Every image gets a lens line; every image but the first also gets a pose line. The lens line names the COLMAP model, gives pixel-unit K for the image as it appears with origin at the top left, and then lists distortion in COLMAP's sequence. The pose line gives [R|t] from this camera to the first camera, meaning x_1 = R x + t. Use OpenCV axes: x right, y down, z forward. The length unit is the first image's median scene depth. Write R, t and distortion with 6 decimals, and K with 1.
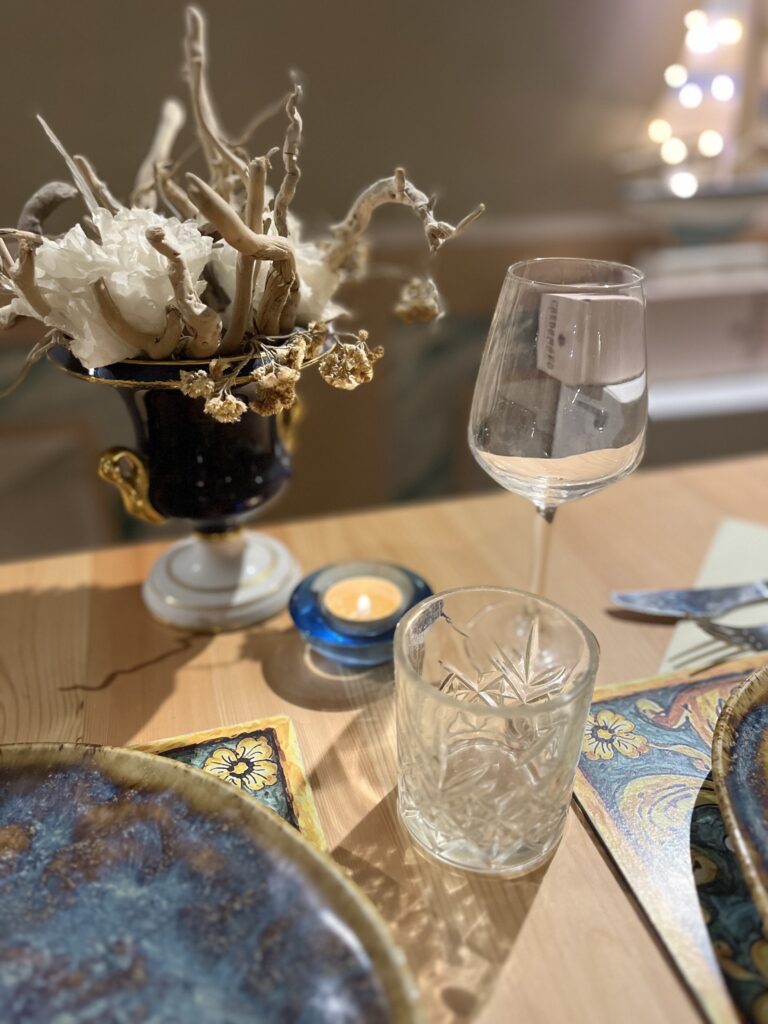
lens RADIAL K [[801.9, 0, 390.1], [0, 801.9, 512.8], [0, 0, 1]] dist [0.051228, -0.074957]
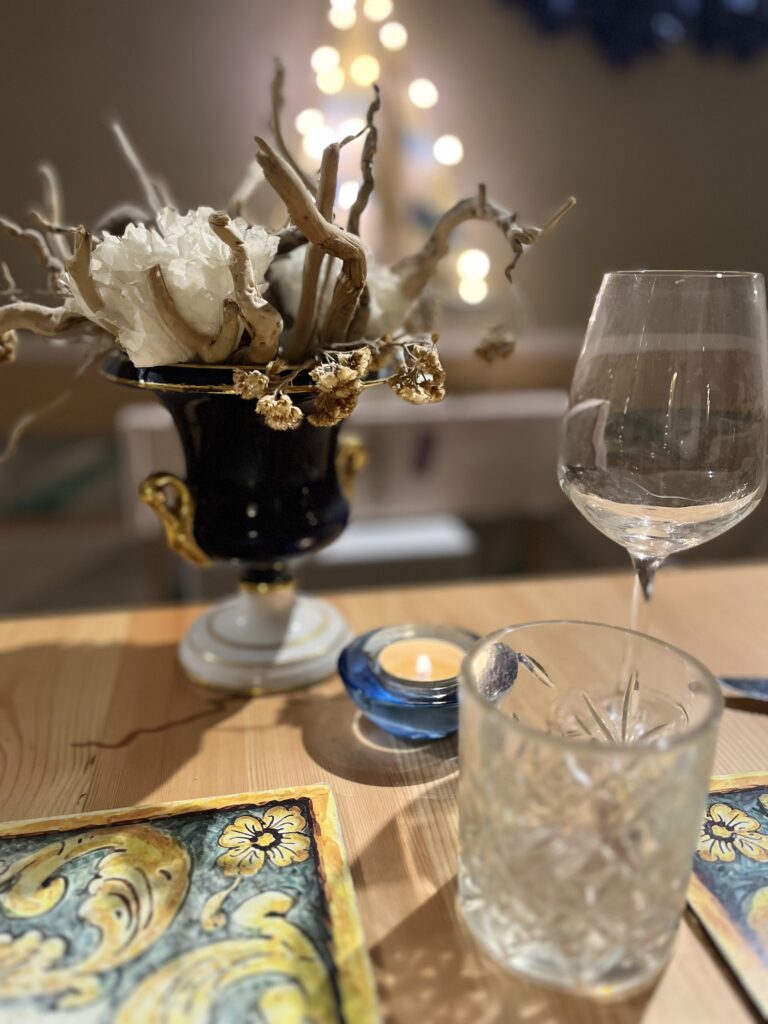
lens RADIAL K [[801.9, 0, 390.1], [0, 801.9, 512.8], [0, 0, 1]] dist [0.051228, -0.074957]
pose [[0.995837, 0.034227, -0.084481, -0.001944], [-0.049098, 0.982297, -0.180781, 0.132808], [0.076798, 0.184177, 0.979888, 0.145803]]
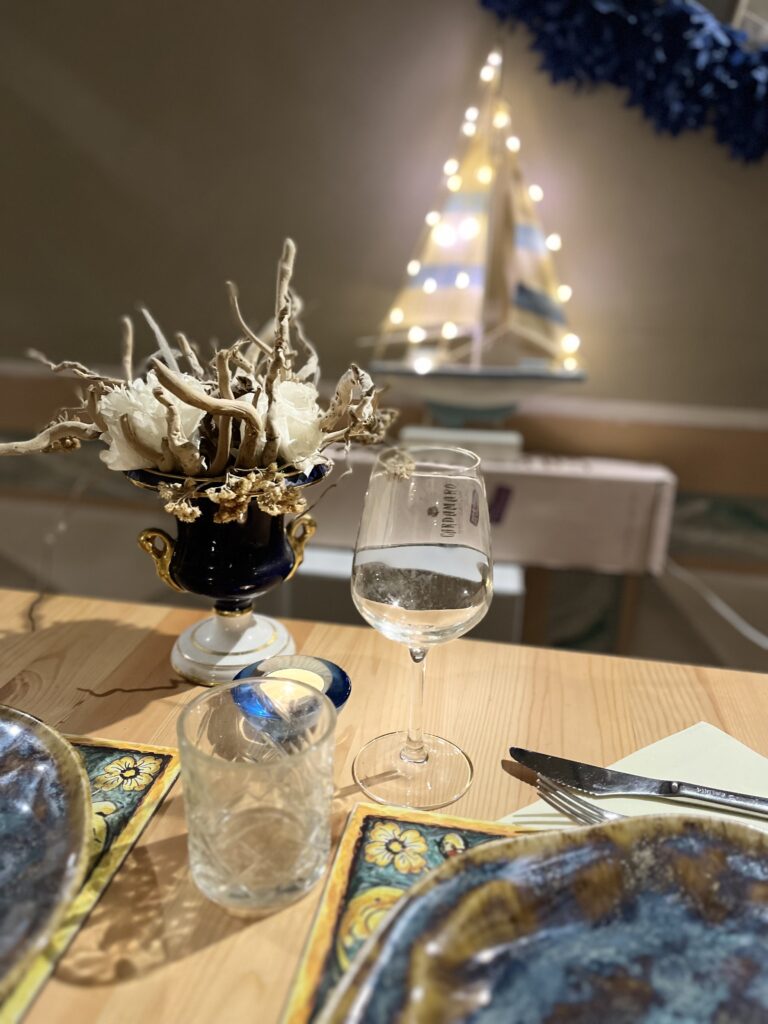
lens RADIAL K [[789.1, 0, 380.9], [0, 789.1, 515.1], [0, 0, 1]] dist [0.063599, -0.085858]
pose [[0.894616, 0.174698, -0.411270, 0.658431], [-0.240019, 0.964225, -0.112520, -0.048379], [0.376900, 0.199375, 0.904542, -0.124936]]
